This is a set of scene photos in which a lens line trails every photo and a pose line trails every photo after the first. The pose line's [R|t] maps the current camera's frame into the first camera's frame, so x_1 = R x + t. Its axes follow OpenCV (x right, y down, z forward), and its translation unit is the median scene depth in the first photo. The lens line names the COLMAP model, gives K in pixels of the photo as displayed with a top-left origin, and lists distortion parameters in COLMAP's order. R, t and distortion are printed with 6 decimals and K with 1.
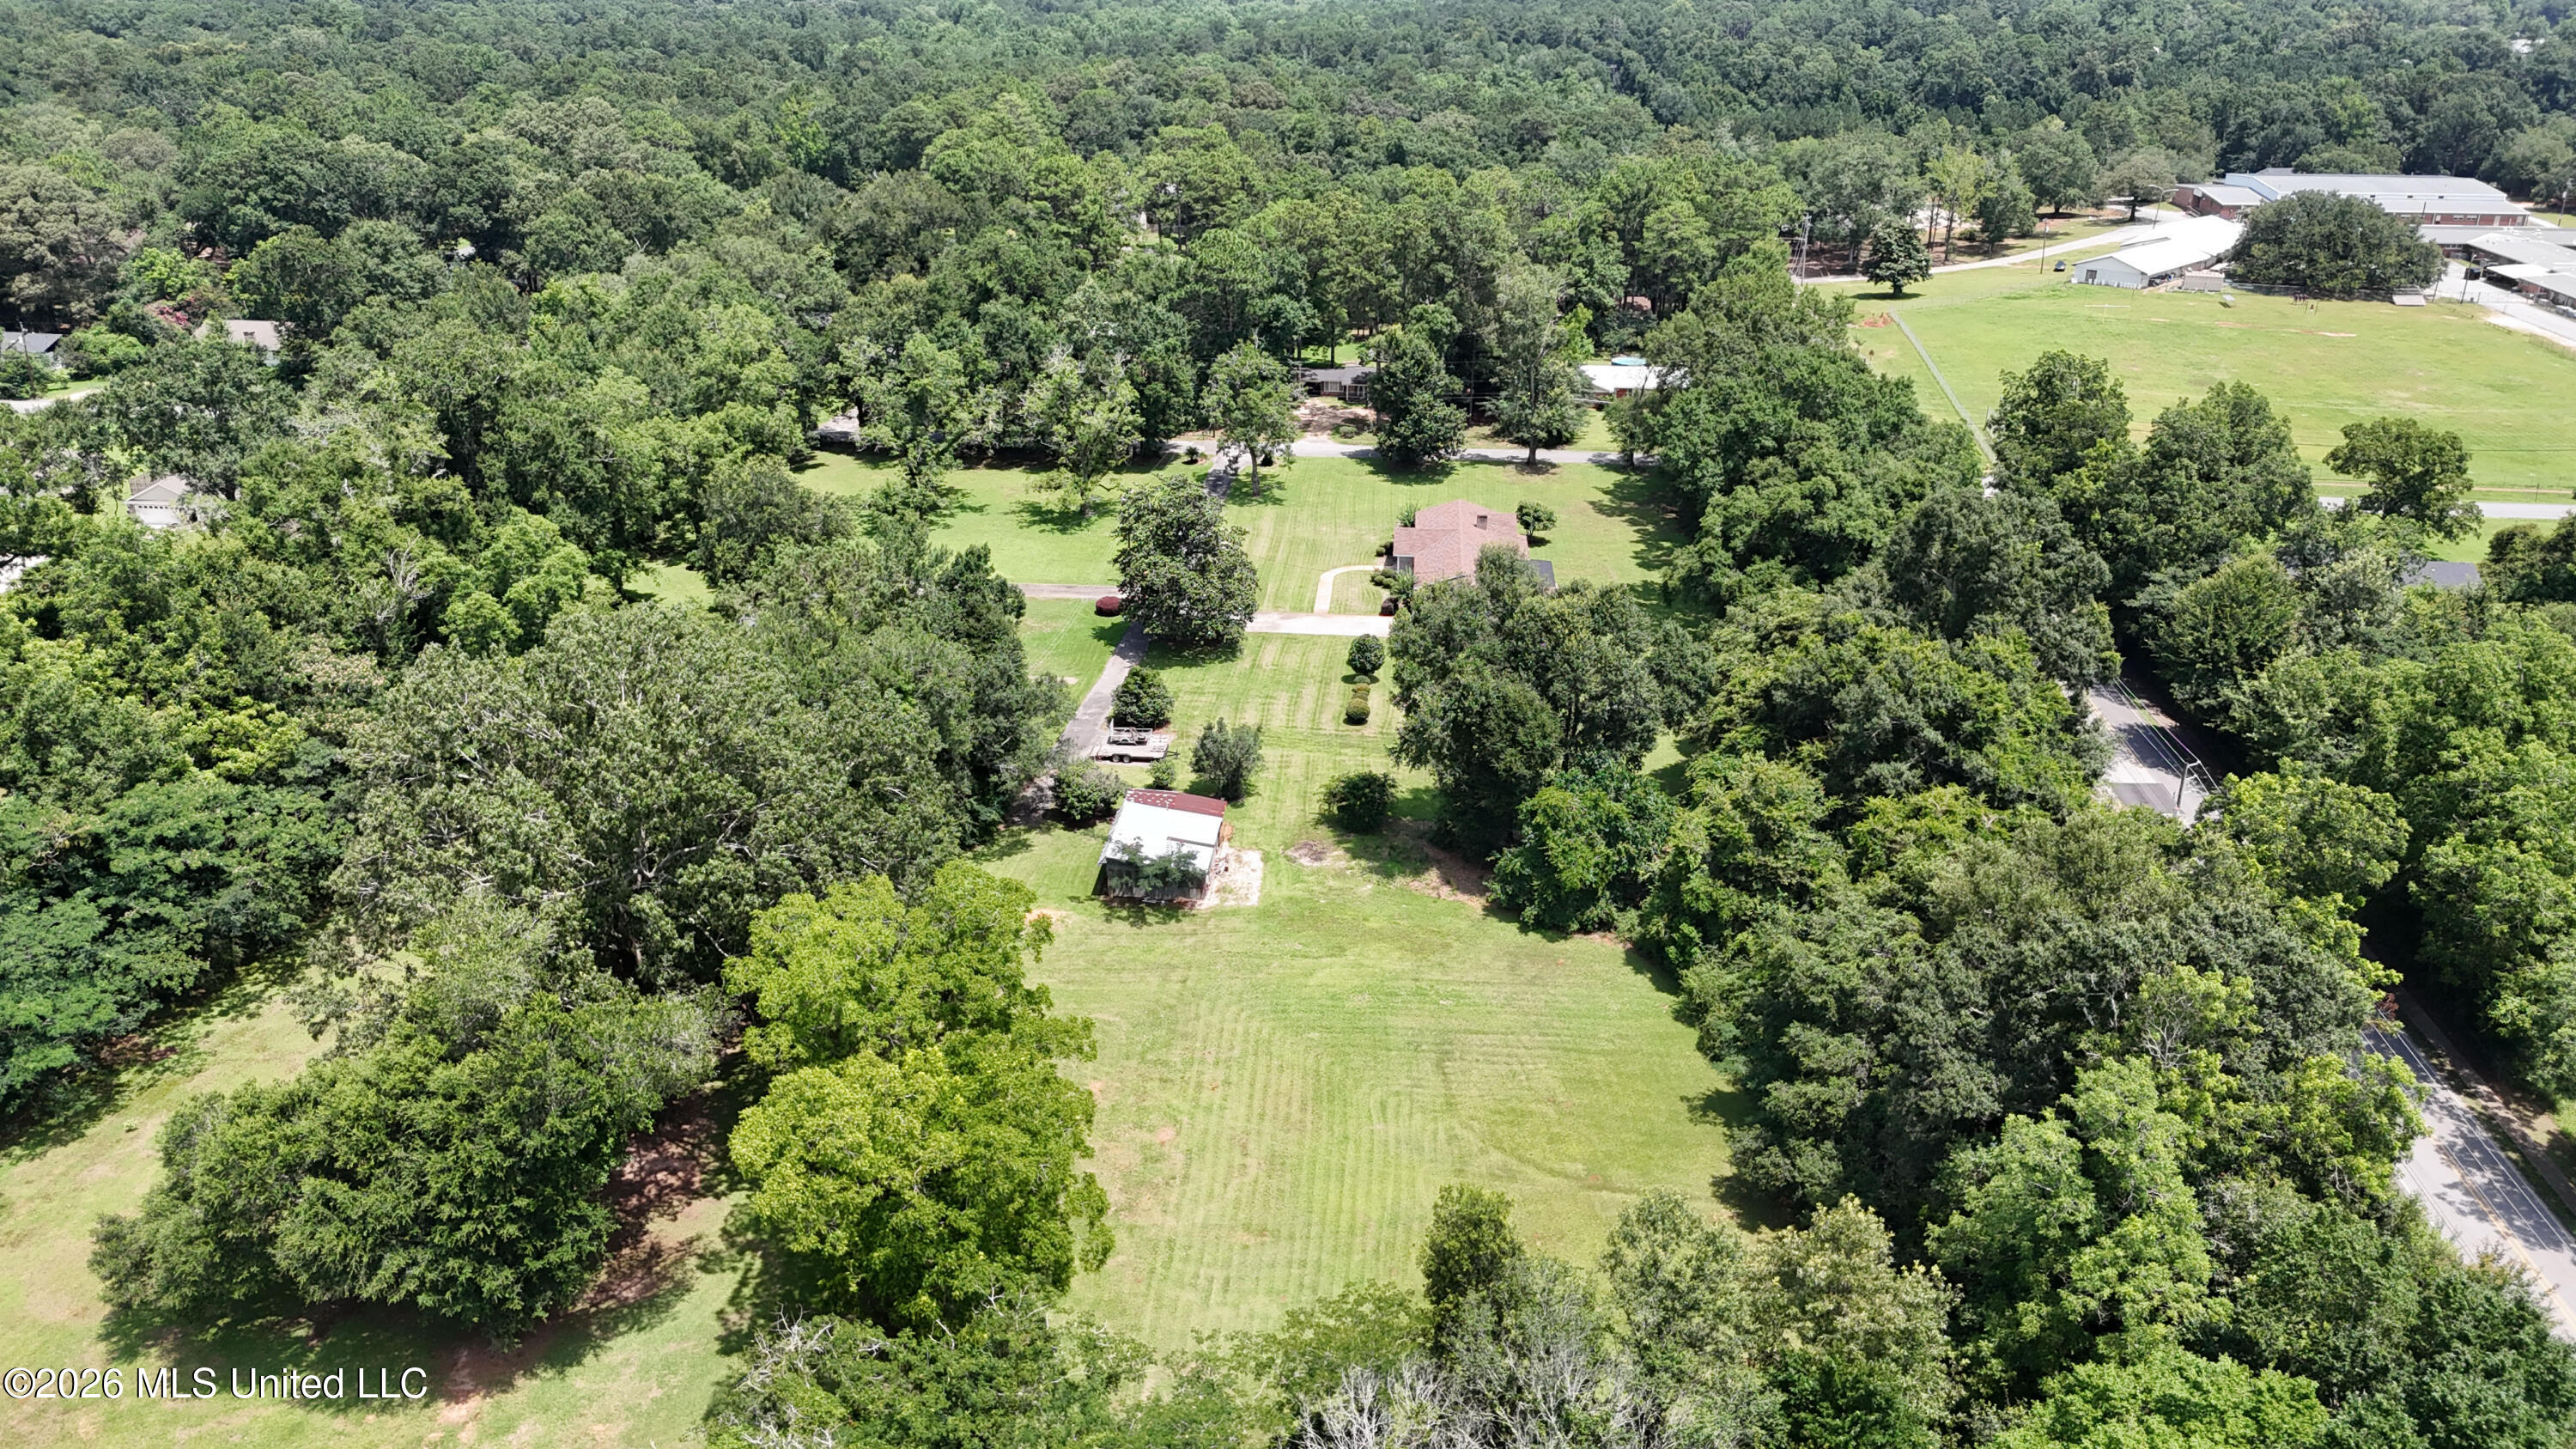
lens RADIAL K [[1890.7, 0, 1288.0], [0, 1890.7, 724.5], [0, 0, 1]] dist [0.051964, -0.050558]
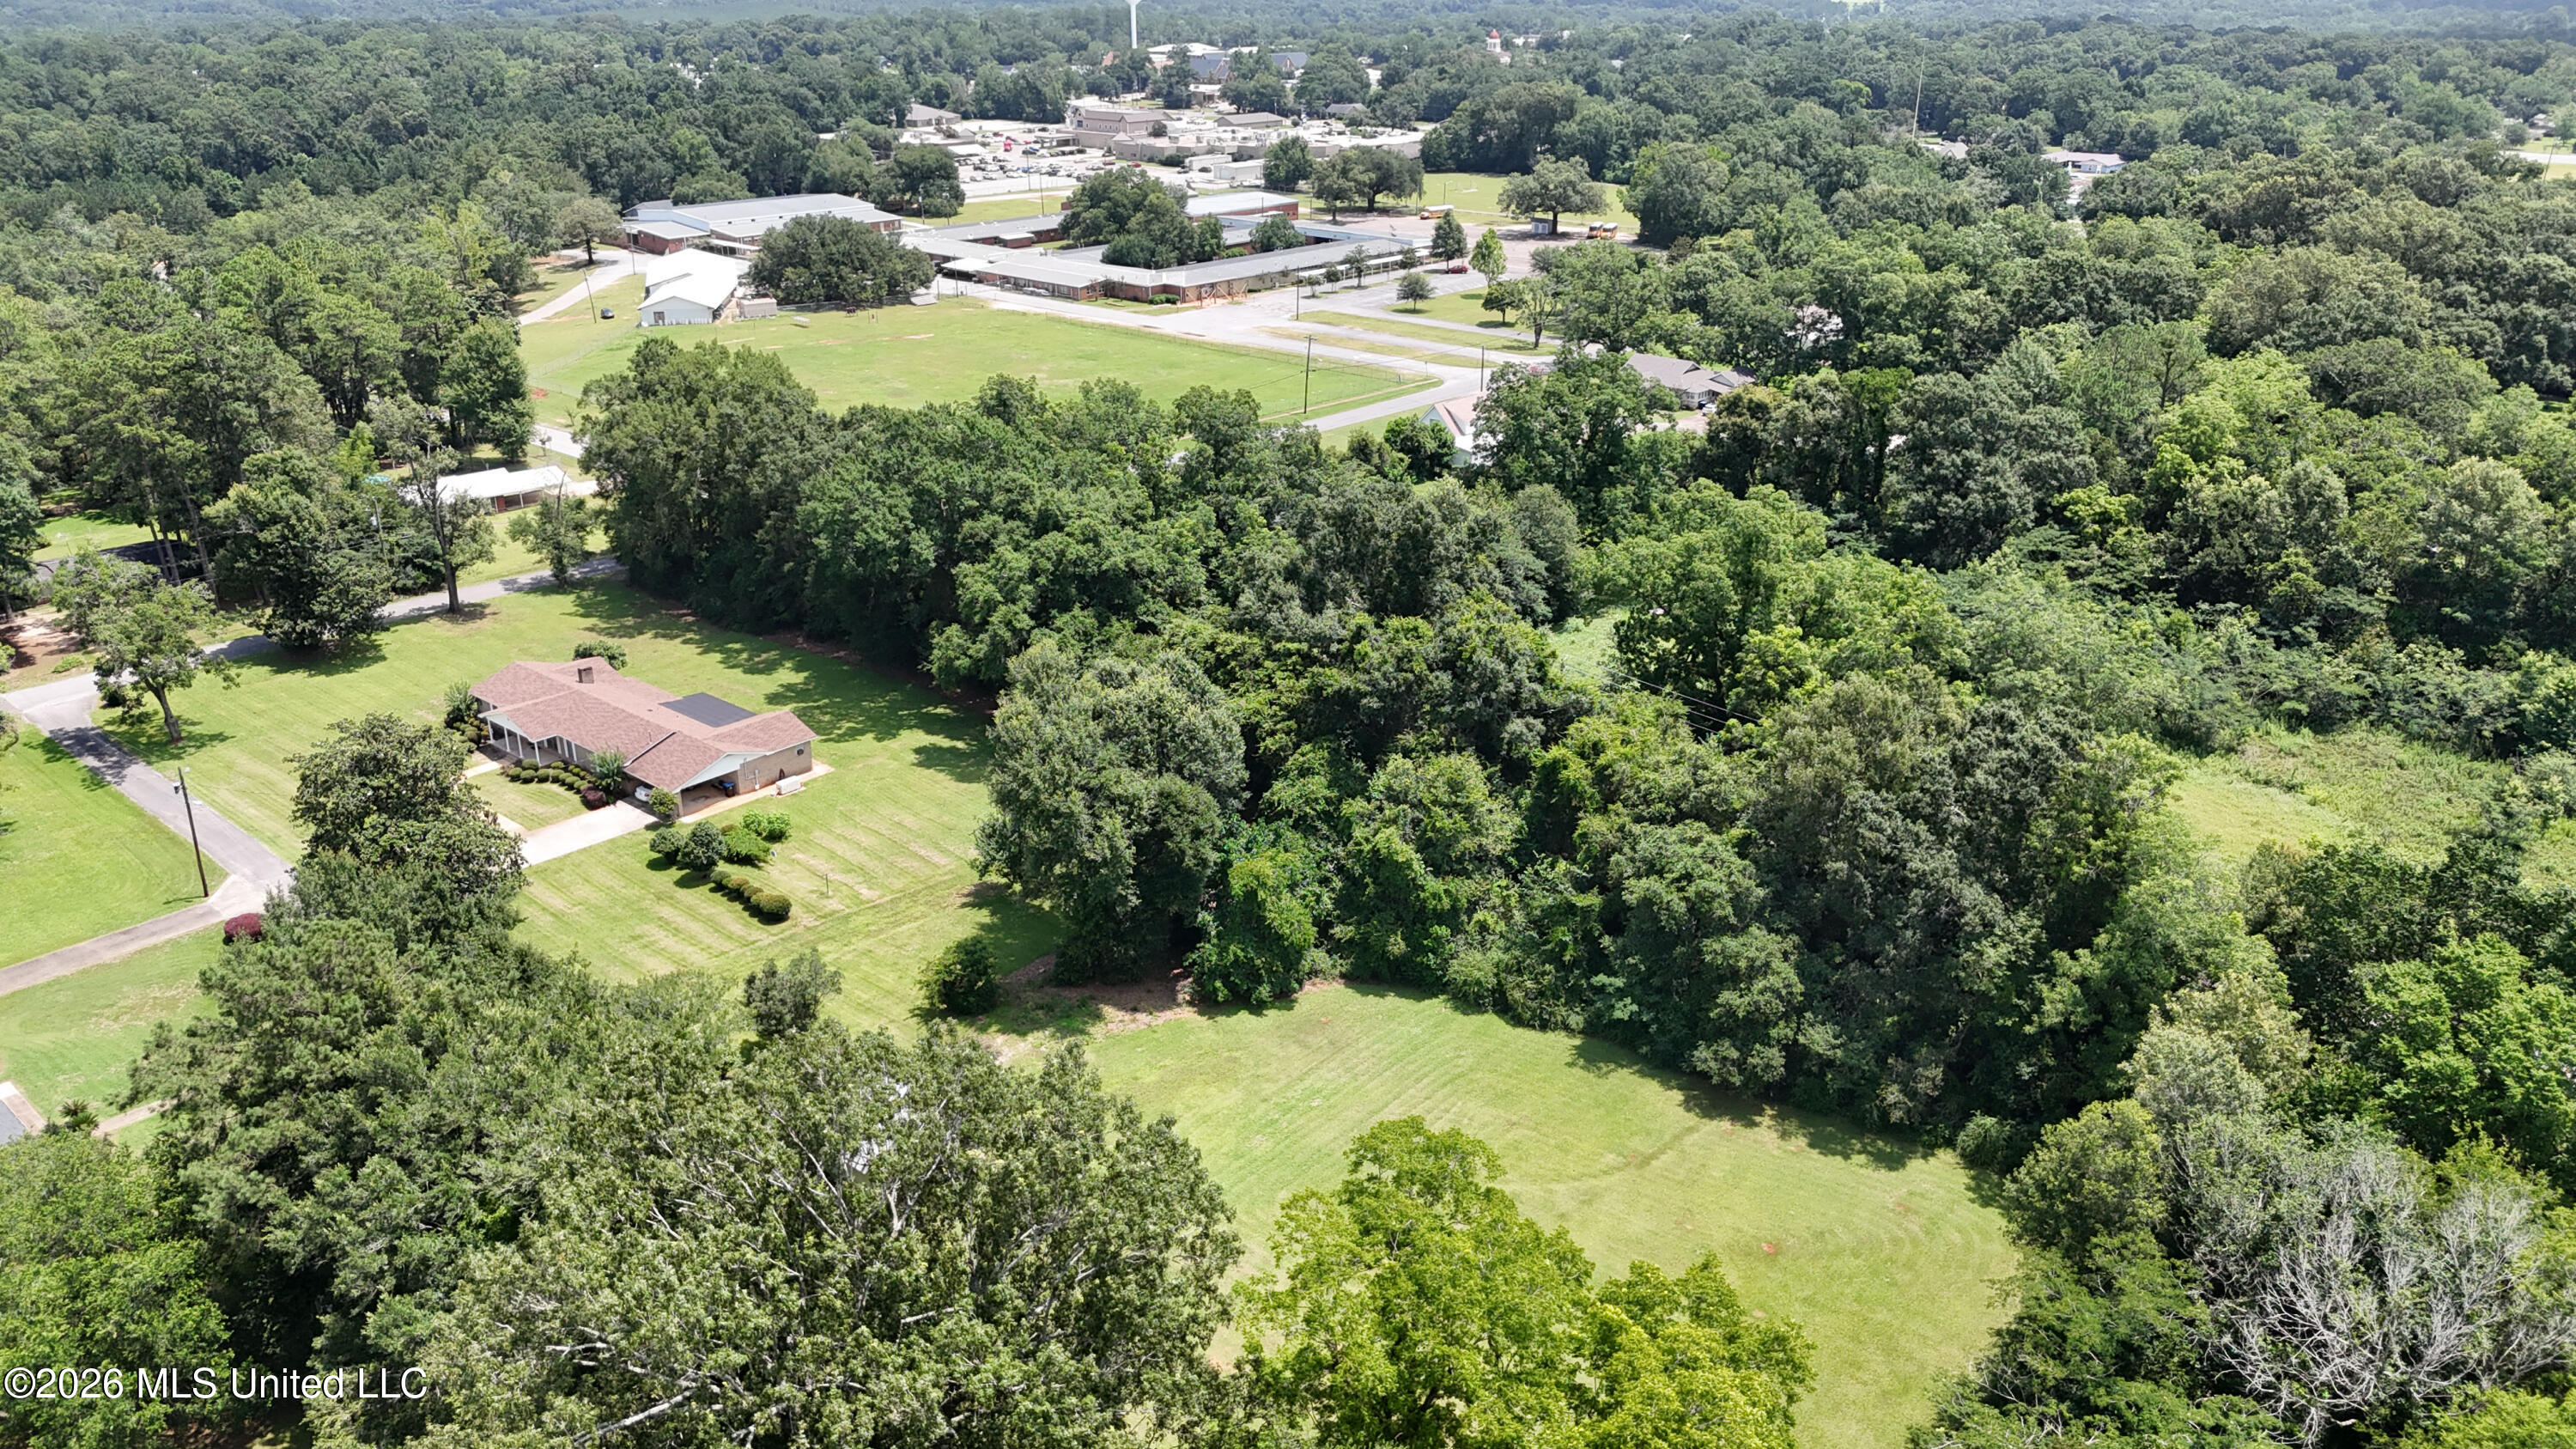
lens RADIAL K [[1887.9, 0, 1288.0], [0, 1887.9, 724.5], [0, 0, 1]] dist [0.072760, -0.063459]
pose [[0.598954, -0.303845, 0.740900, -0.282709], [0.319643, 0.939030, 0.126695, -0.077450], [-0.734222, 0.160939, 0.659558, 0.173451]]
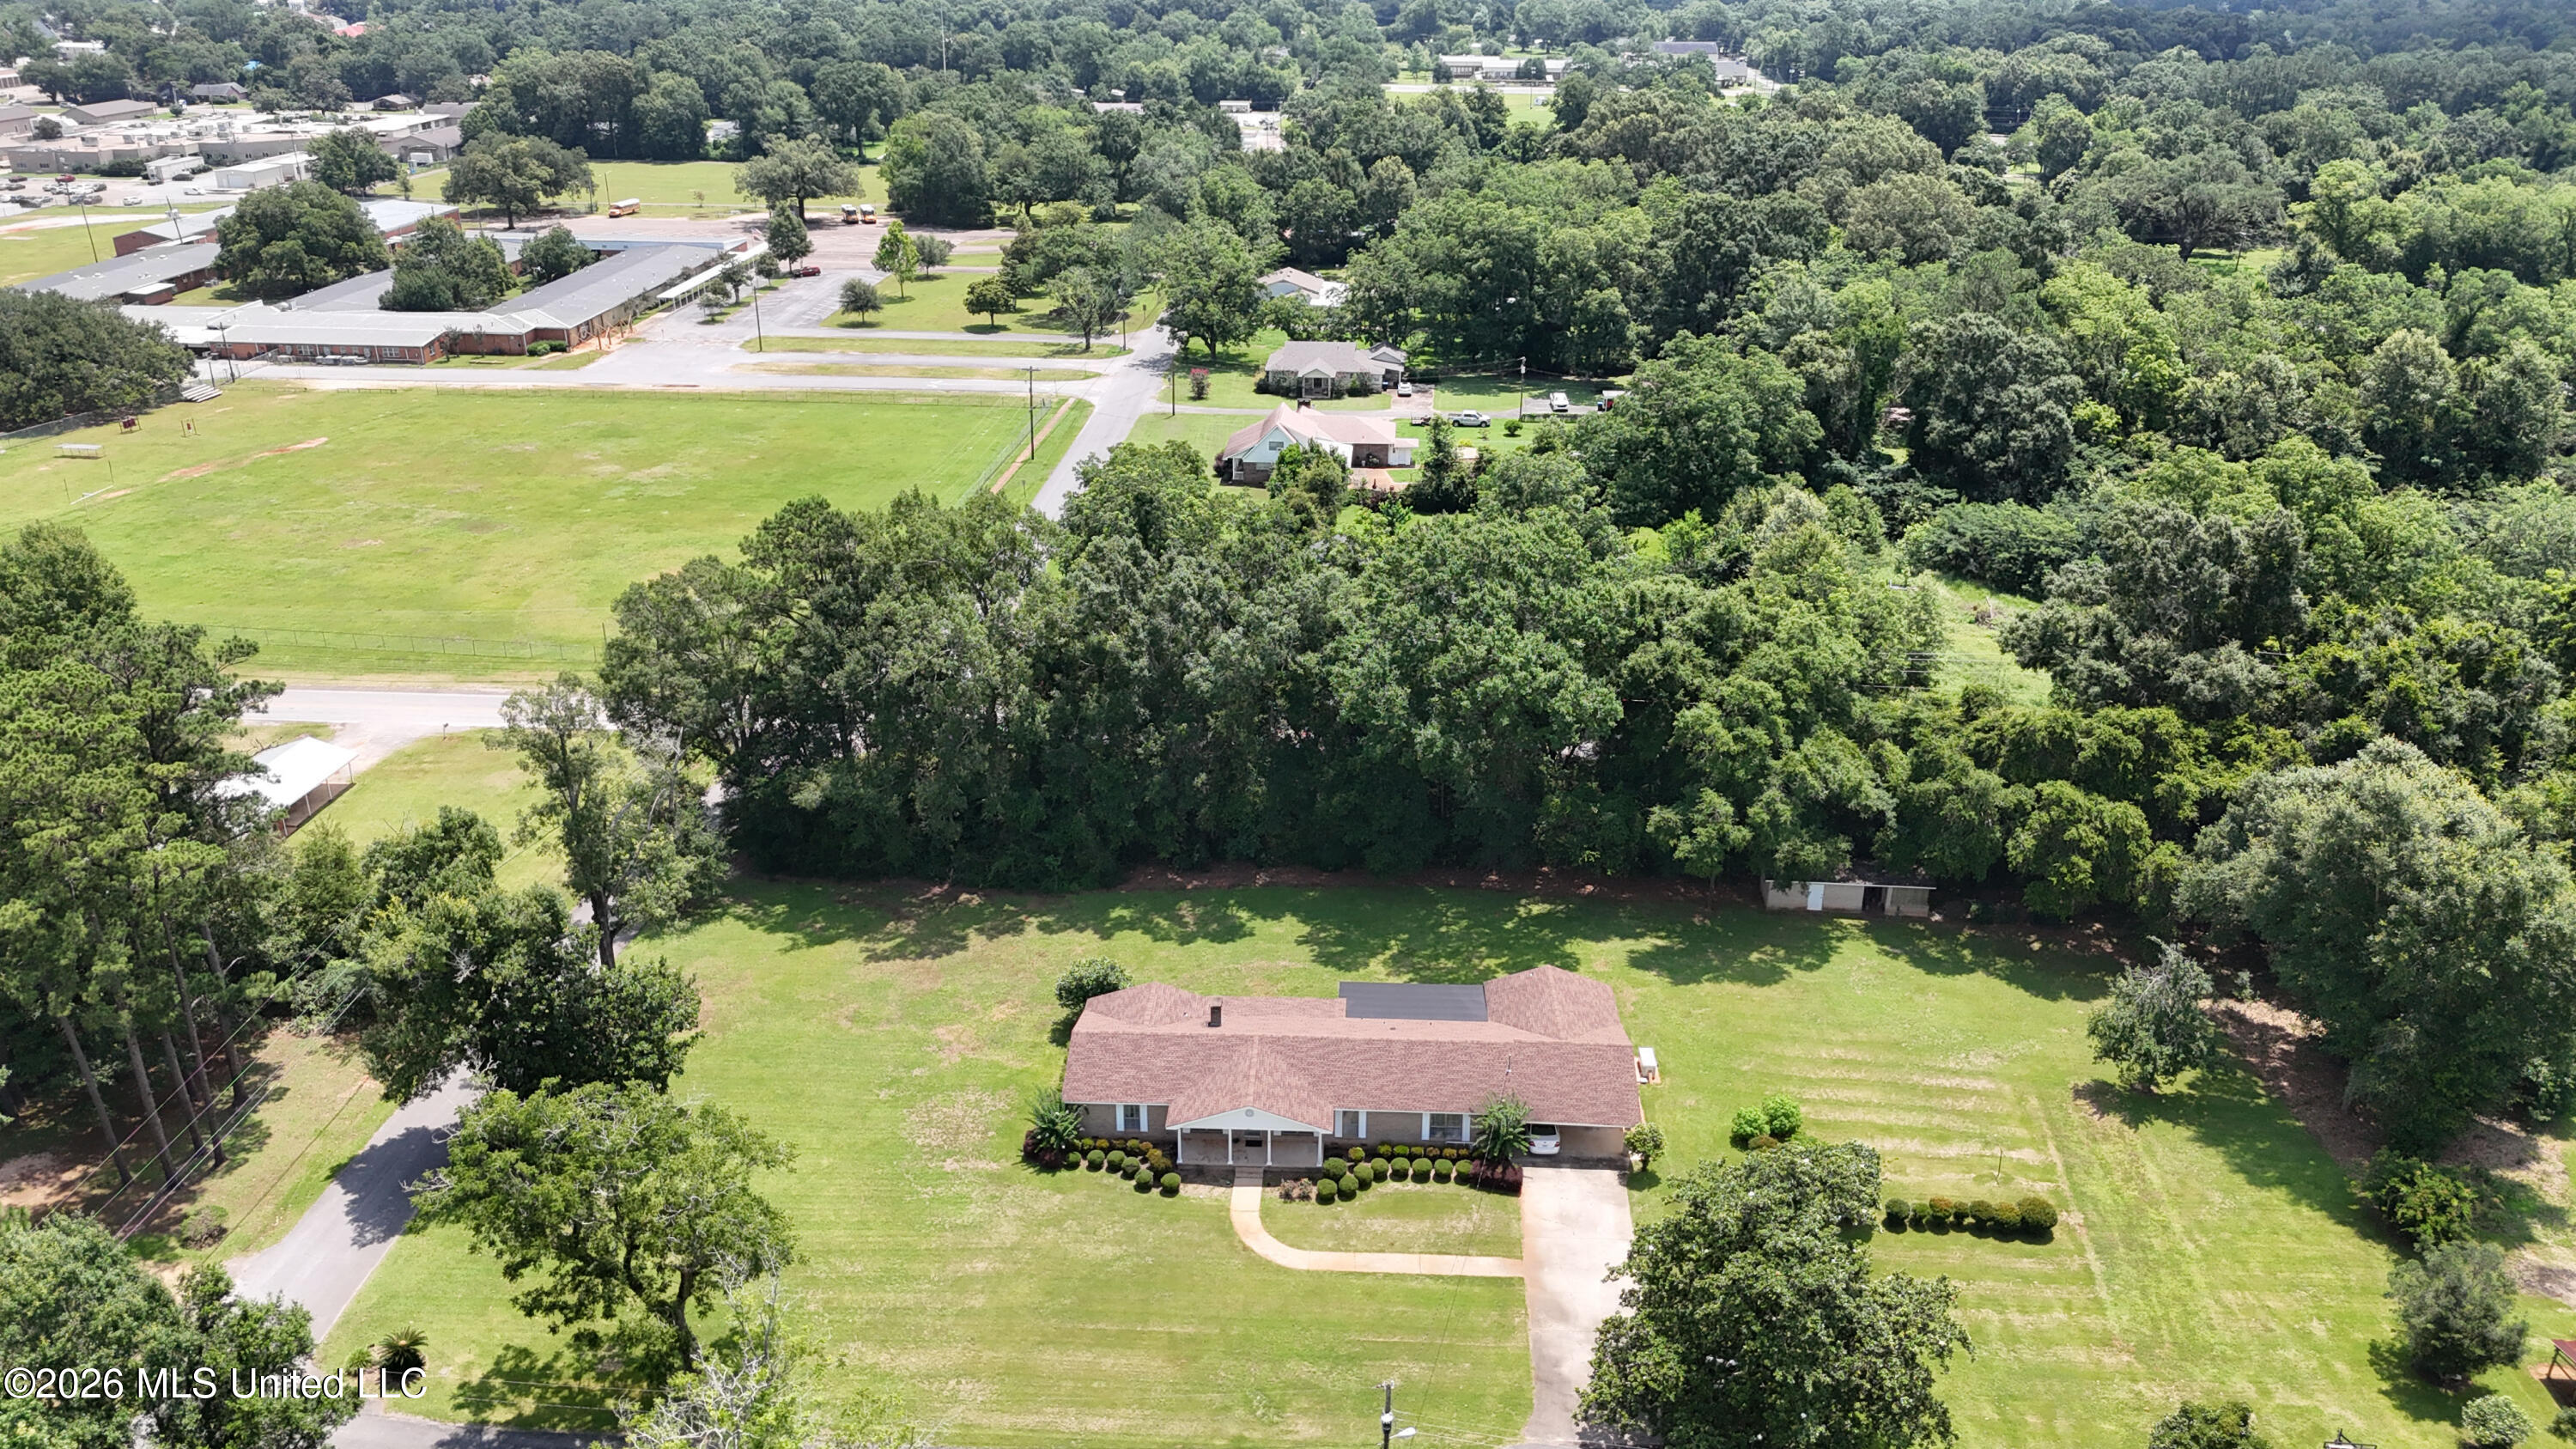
lens RADIAL K [[1890.7, 0, 1288.0], [0, 1890.7, 724.5], [0, 0, 1]] dist [0.051964, -0.050558]
pose [[-0.031790, -0.397074, 0.917236, -0.305983], [0.391014, 0.839619, 0.377025, -0.311199], [-0.919835, 0.370638, 0.128570, 0.715951]]
